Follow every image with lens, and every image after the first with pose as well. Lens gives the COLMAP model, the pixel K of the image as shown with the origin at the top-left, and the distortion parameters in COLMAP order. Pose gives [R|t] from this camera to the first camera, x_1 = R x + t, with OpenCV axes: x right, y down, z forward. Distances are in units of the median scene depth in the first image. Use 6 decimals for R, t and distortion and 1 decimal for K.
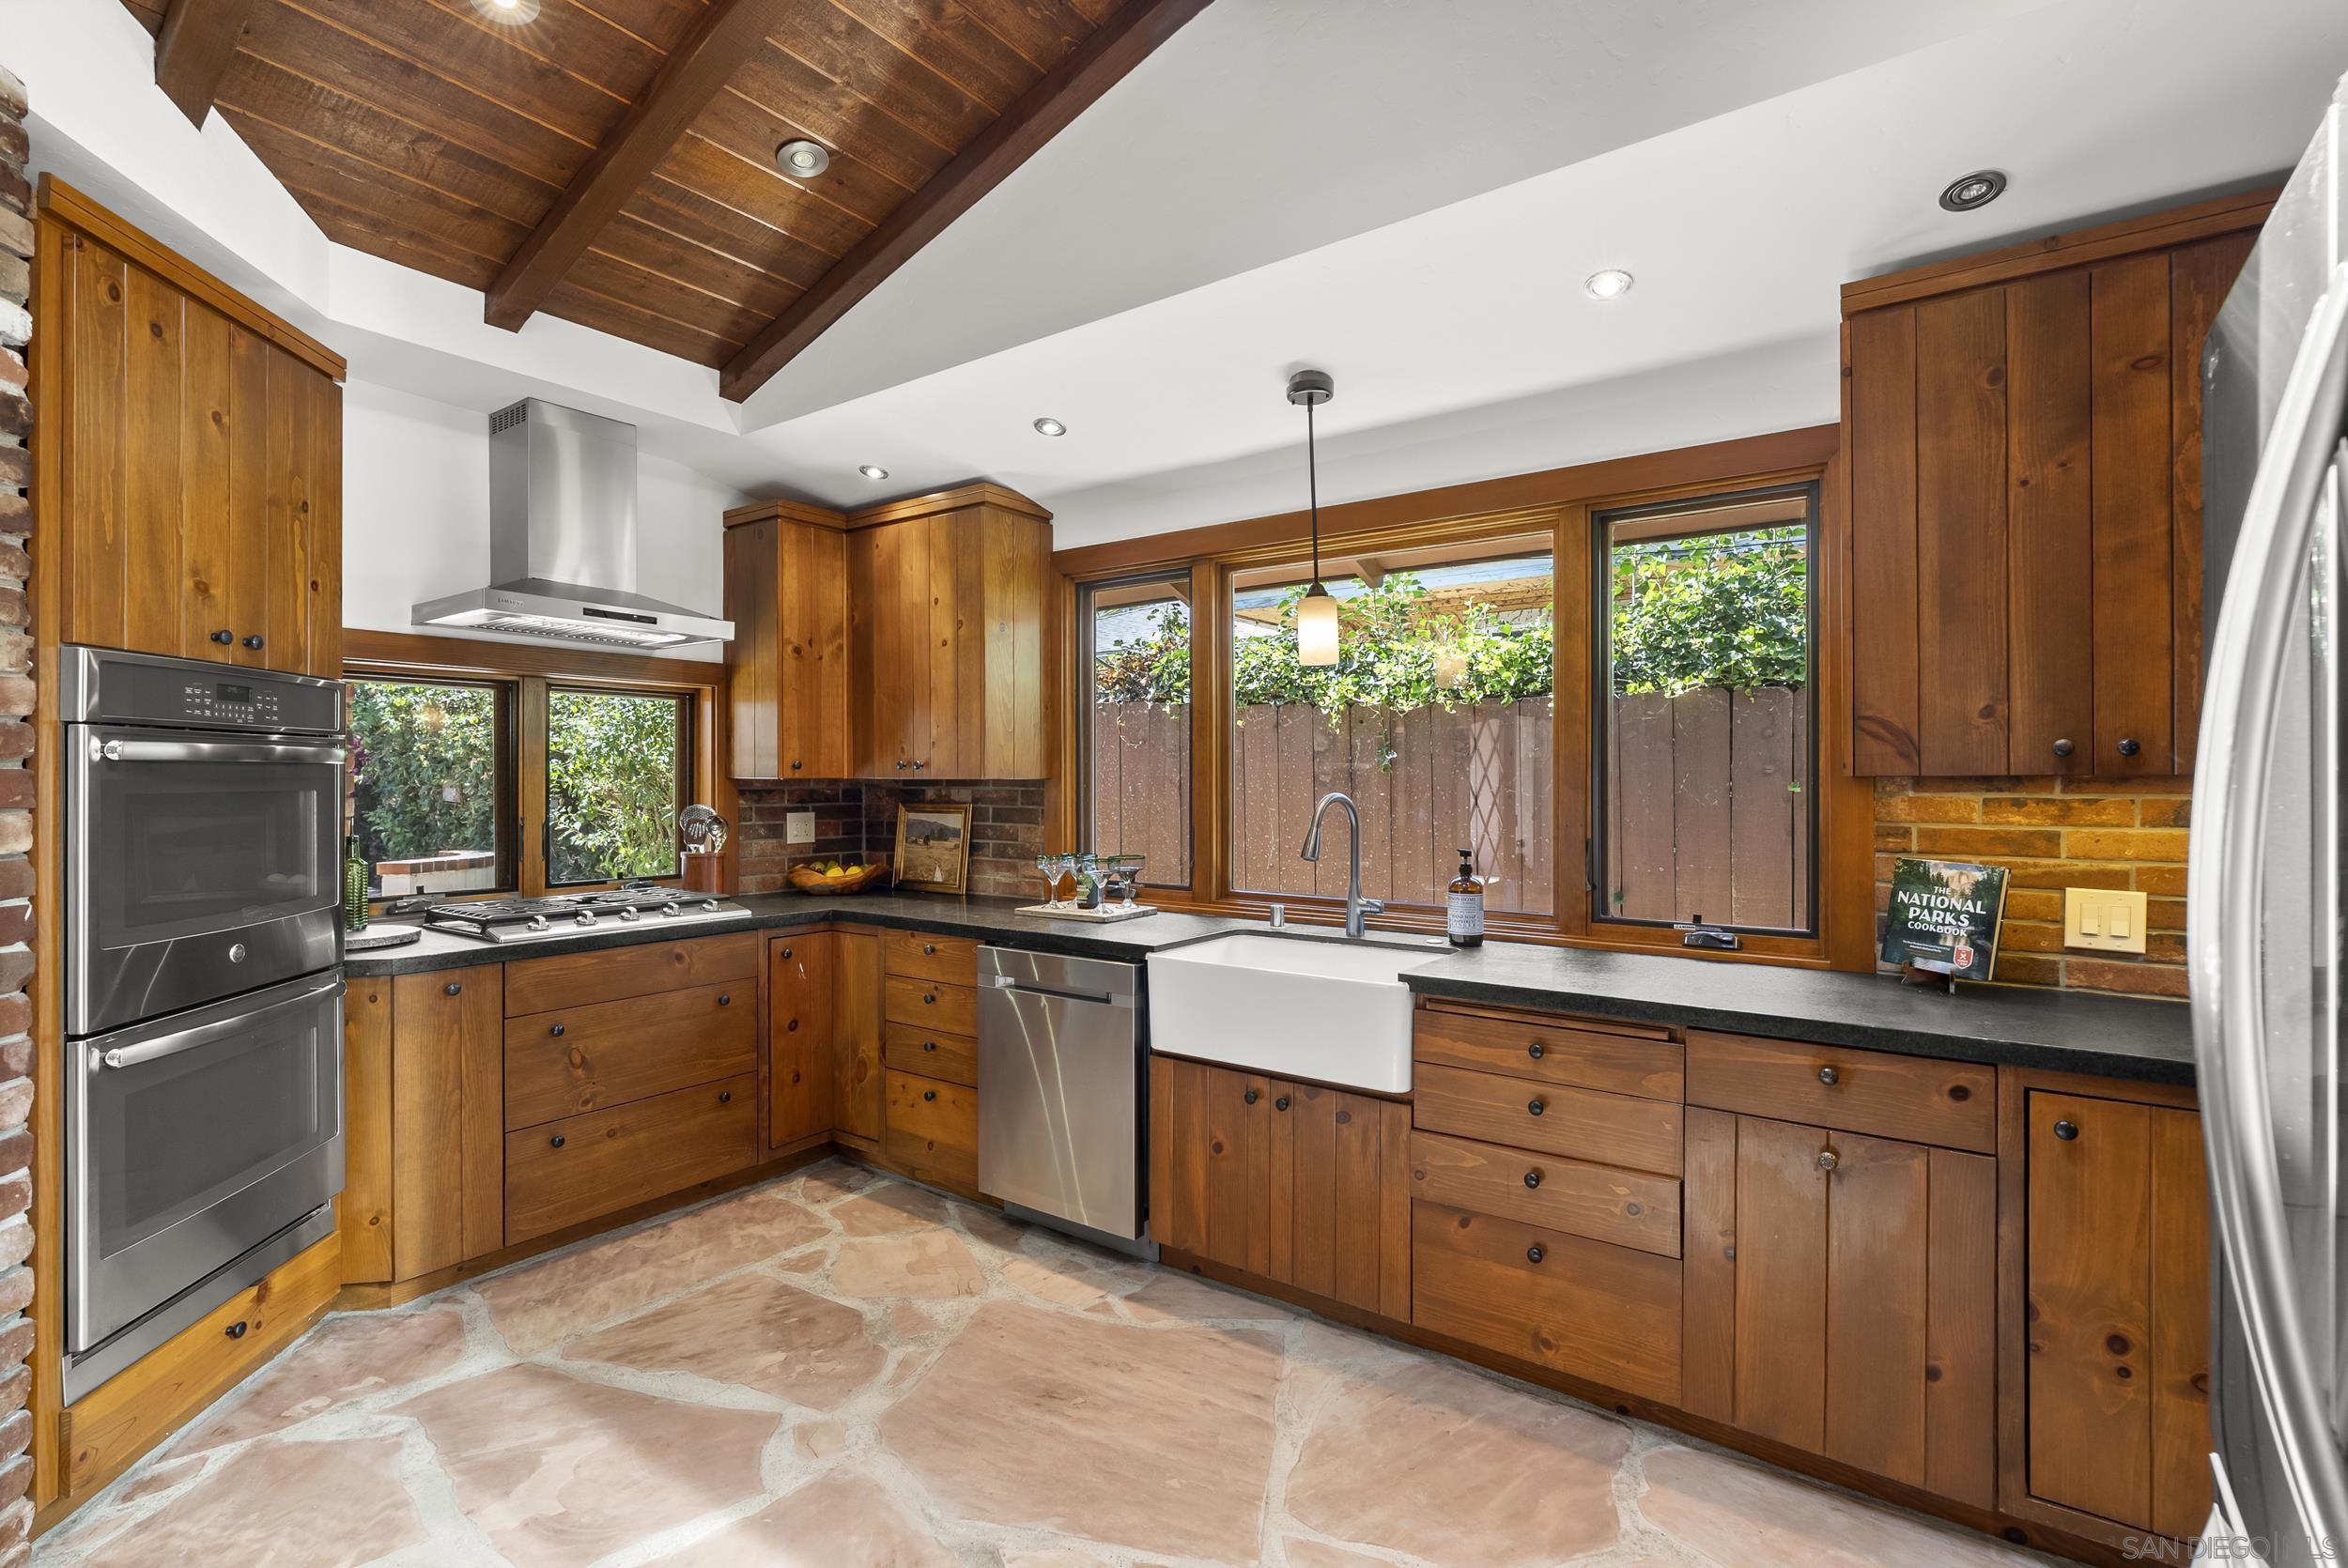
lens RADIAL K [[1063.3, 0, 1161.8], [0, 1063.3, 769.0], [0, 0, 1]] dist [-0.006839, 0.001845]
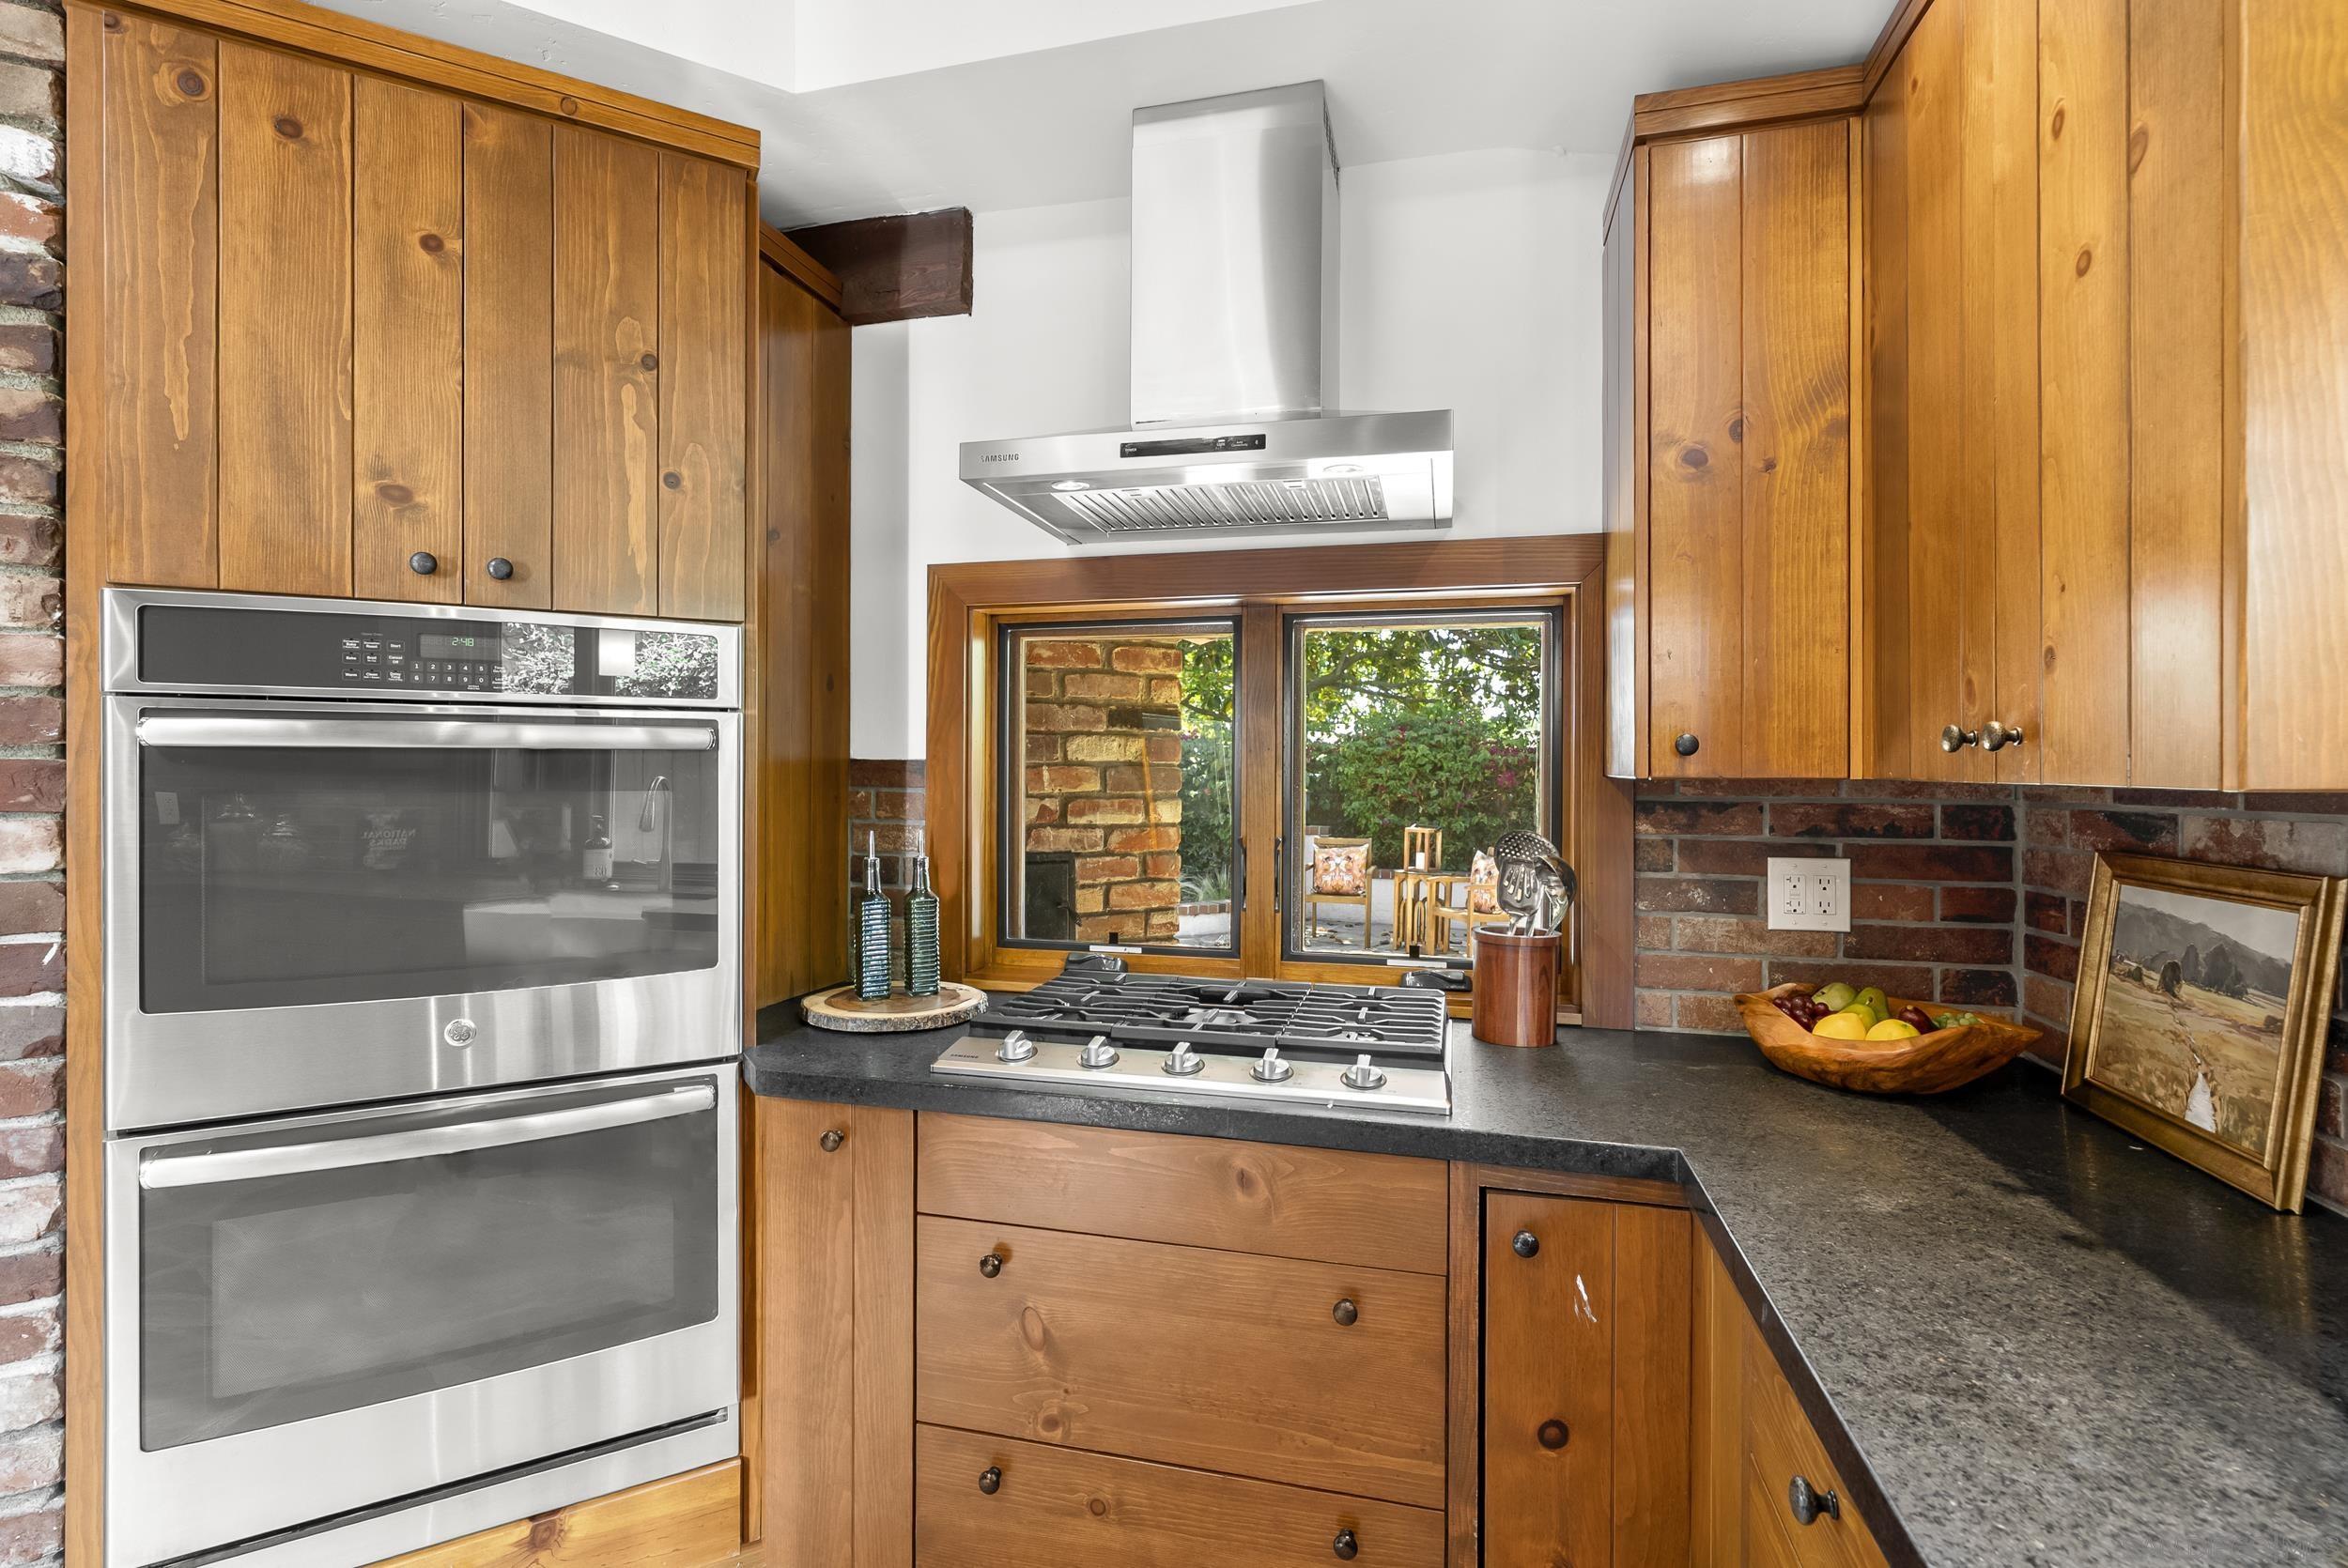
lens RADIAL K [[1063.3, 0, 1181.7], [0, 1063.3, 771.3], [0, 0, 1]] dist [-0.006839, 0.001845]
pose [[0.371412, 0.005504, -0.928452, -0.053808], [0.003041, 0.999970, 0.007145, 0.003240], [0.928463, -0.005477, 0.371384, 0.823985]]
